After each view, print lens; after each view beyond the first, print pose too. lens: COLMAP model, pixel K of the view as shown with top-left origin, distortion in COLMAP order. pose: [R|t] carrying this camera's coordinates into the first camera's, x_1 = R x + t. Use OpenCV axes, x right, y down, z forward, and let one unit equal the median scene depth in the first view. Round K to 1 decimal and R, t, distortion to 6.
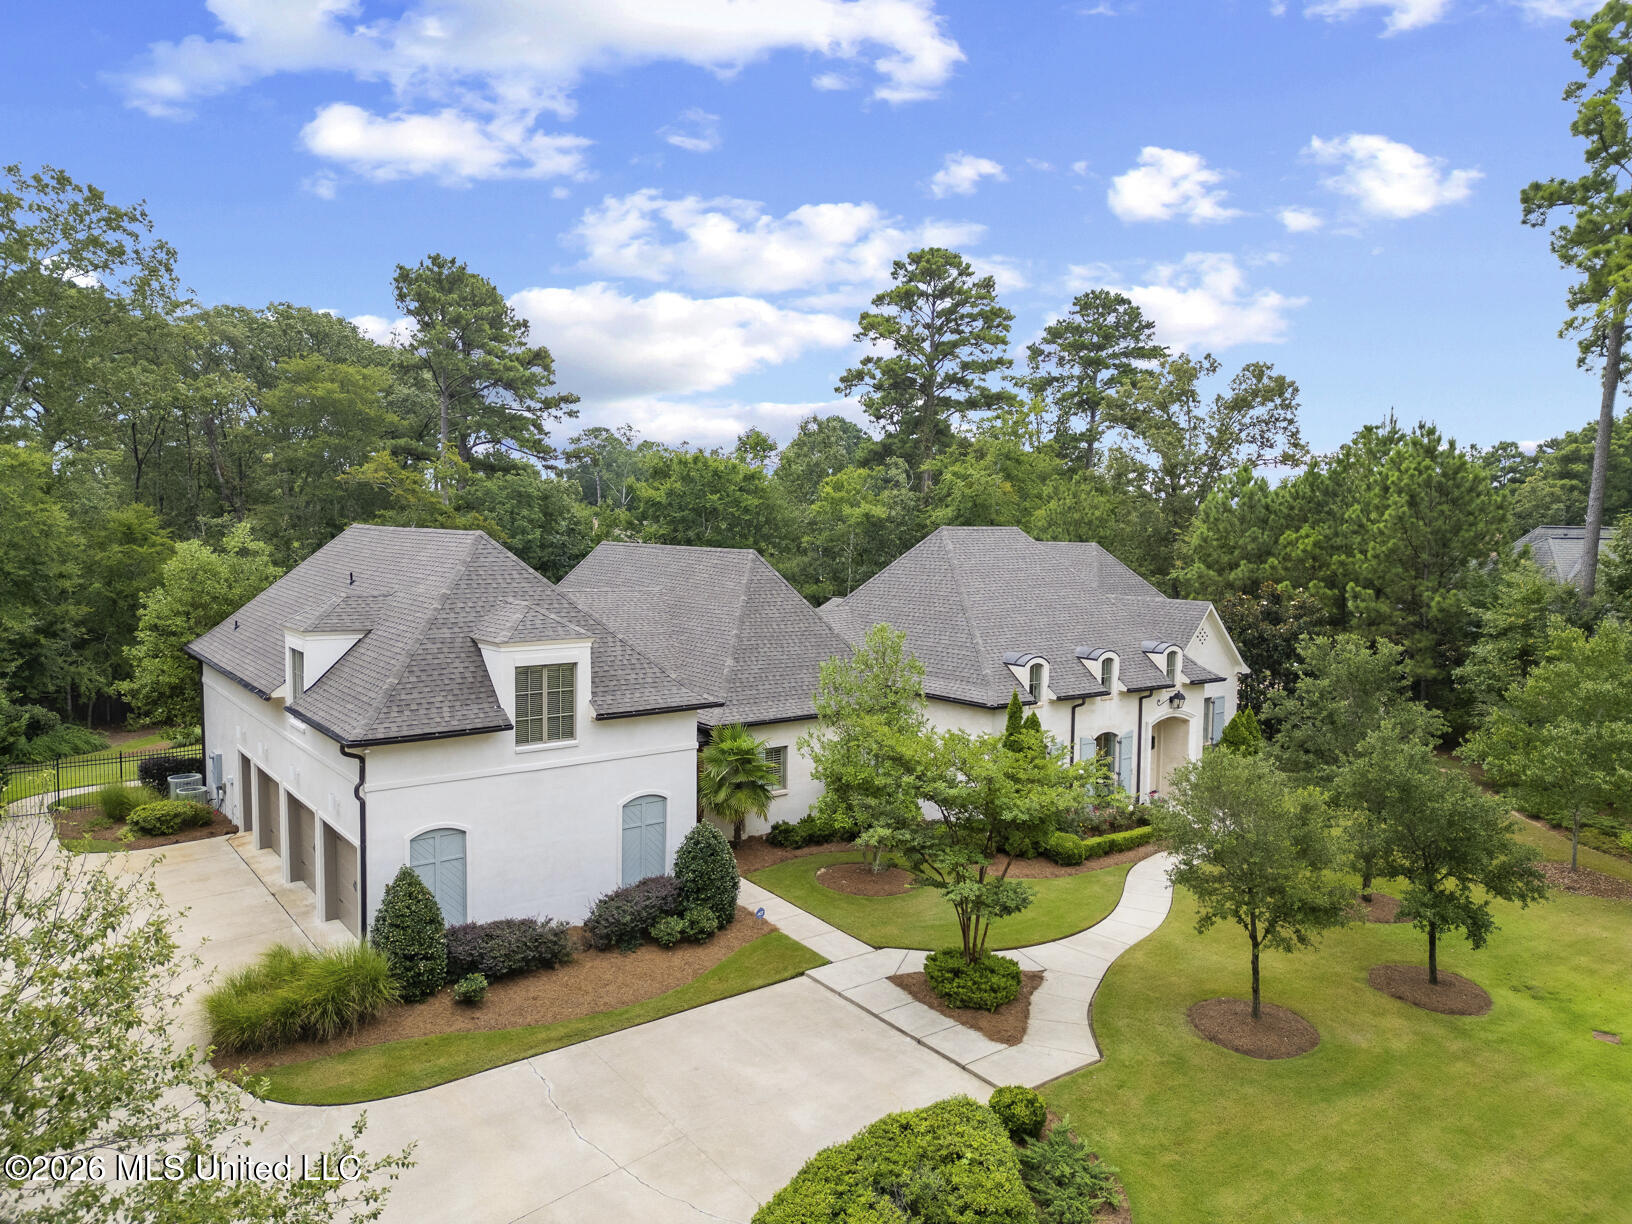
lens RADIAL K [[1145.4, 0, 819.8], [0, 1145.4, 614.3], [0, 0, 1]] dist [0.030309, -0.028264]
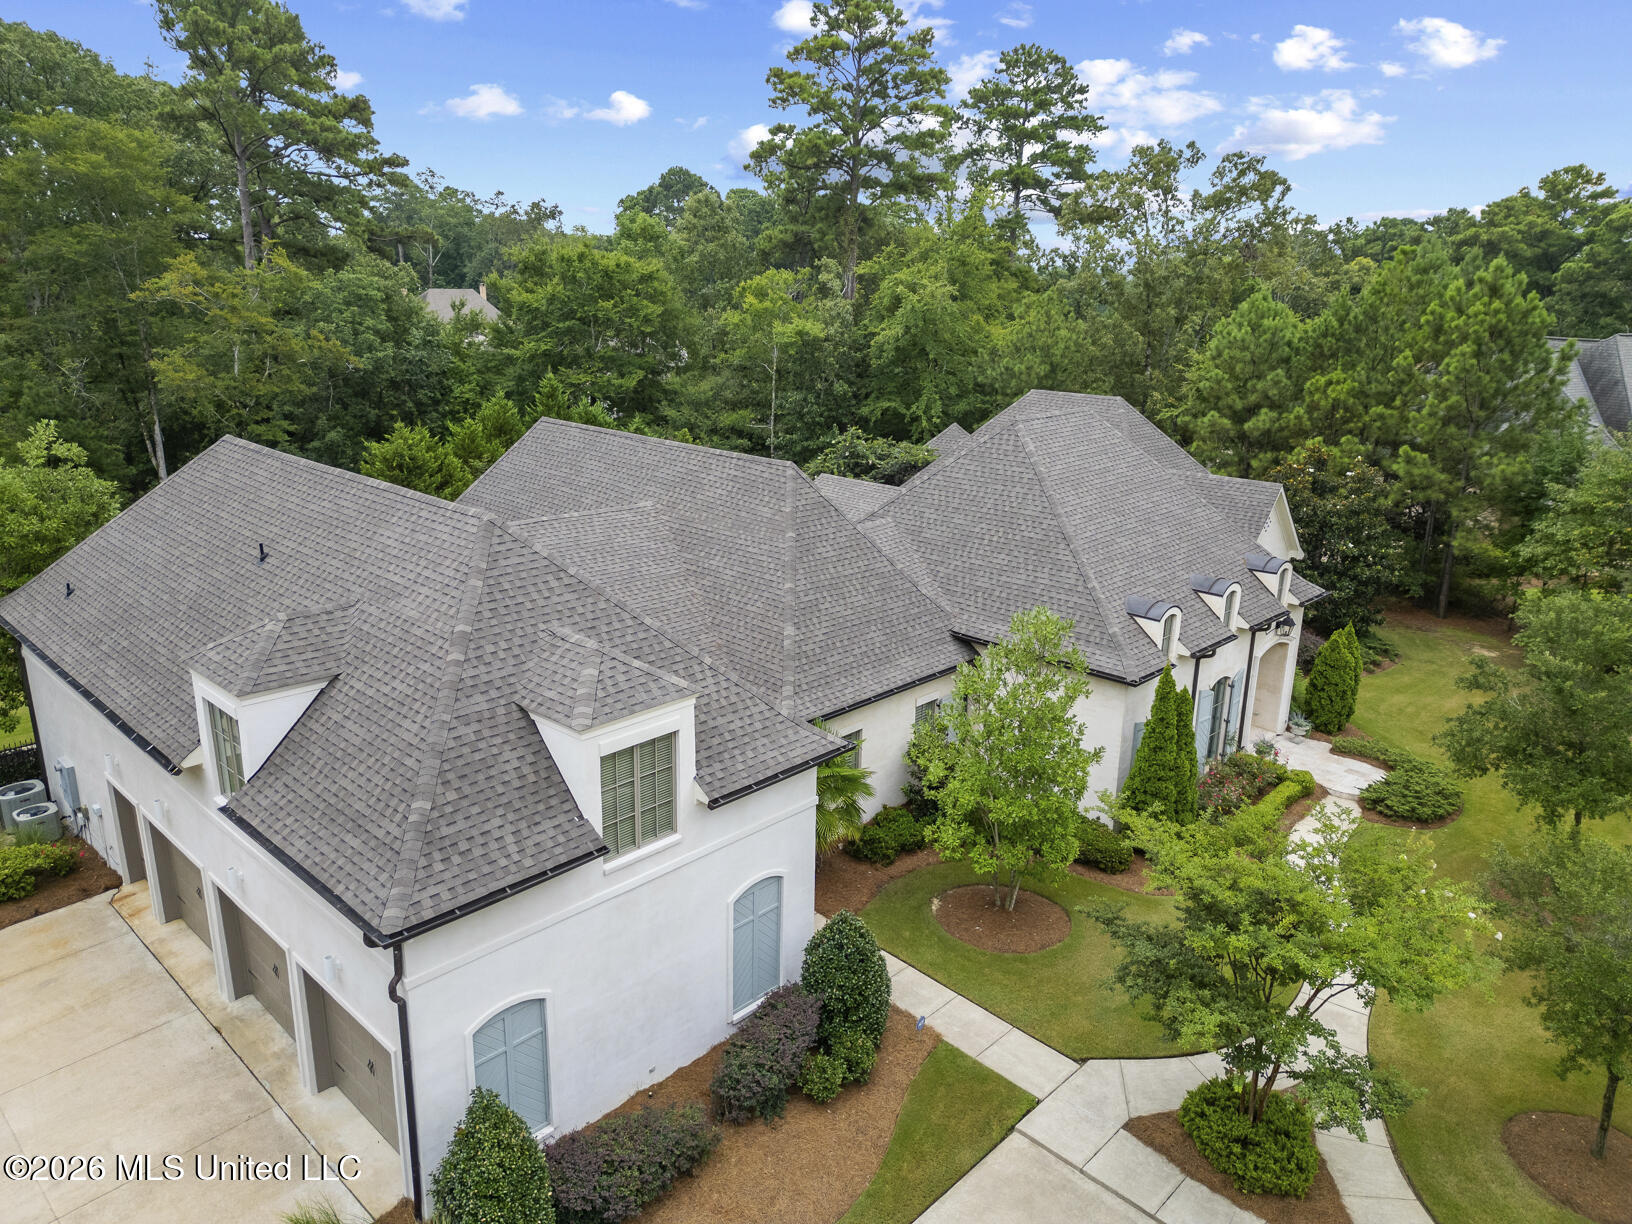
lens RADIAL K [[1145.4, 0, 811.2], [0, 1145.4, 612.1], [0, 0, 1]] dist [0.030309, -0.028264]
pose [[0.987318, -0.040448, 0.153513, -0.092074], [0.006999, 0.977147, 0.212448, -0.066586], [-0.158598, -0.208680, 0.965039, 0.135342]]
